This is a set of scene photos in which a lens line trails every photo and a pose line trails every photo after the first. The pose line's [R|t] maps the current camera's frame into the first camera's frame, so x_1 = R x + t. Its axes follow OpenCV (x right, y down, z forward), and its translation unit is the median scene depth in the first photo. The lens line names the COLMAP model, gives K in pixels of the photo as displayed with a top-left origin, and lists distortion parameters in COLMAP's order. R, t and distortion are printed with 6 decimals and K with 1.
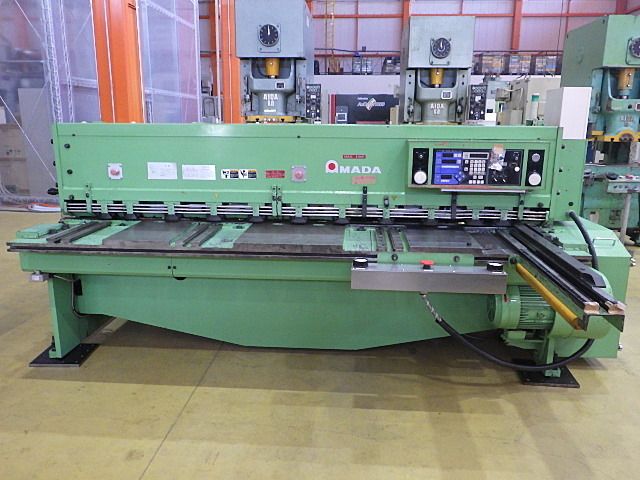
lens RADIAL K [[527.8, 0, 321.5], [0, 527.8, 244.7], [0, 0, 1]] dist [0.003427, -0.012565]
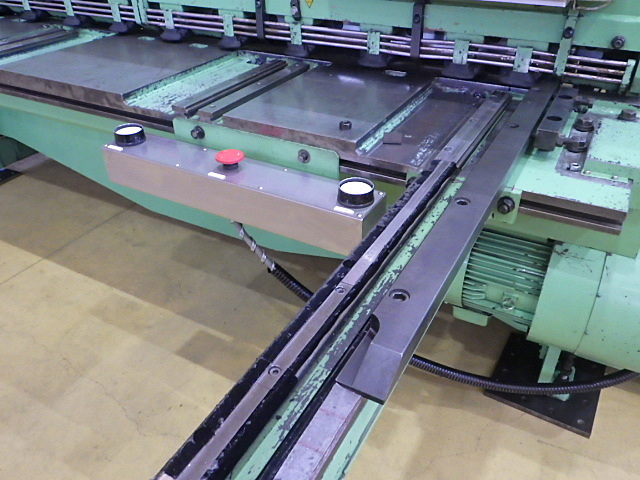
lens RADIAL K [[527.8, 0, 320.3], [0, 527.8, 243.6], [0, 0, 1]] dist [0.003427, -0.012565]
pose [[0.907654, 0.221826, -0.356310, 0.403148], [-0.083185, 0.927160, 0.365314, -0.063900], [0.411393, -0.301939, 0.859993, 0.529865]]
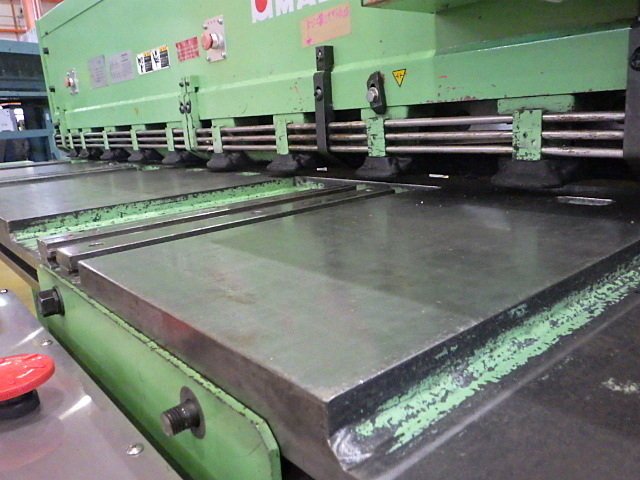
lens RADIAL K [[527.8, 0, 323.5], [0, 527.8, 241.8], [0, 0, 1]] dist [0.003427, -0.012565]
pose [[0.703365, 0.120304, -0.700575, 0.323884], [-0.103659, 0.992398, 0.066344, -0.022074], [0.703230, 0.025957, 0.710488, 0.838840]]
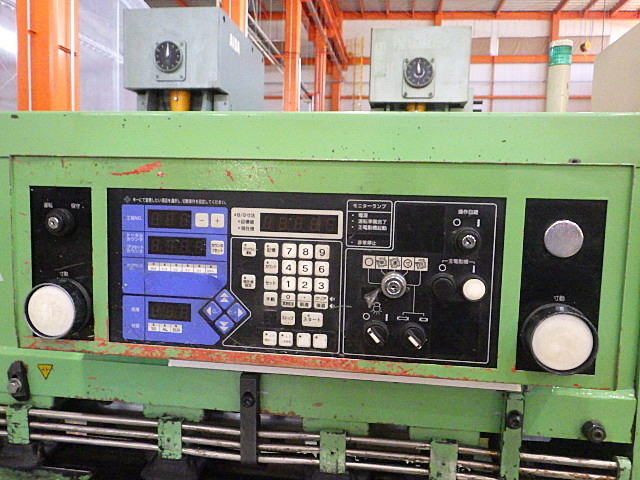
lens RADIAL K [[527.8, 0, 320.0], [0, 527.8, 243.2], [0, 0, 1]] dist [0.003427, -0.012565]
pose [[0.997258, 0.024311, -0.069900, 0.317889], [-0.034491, 0.988335, -0.148338, -0.125908], [0.065478, 0.150342, 0.986463, 0.771833]]
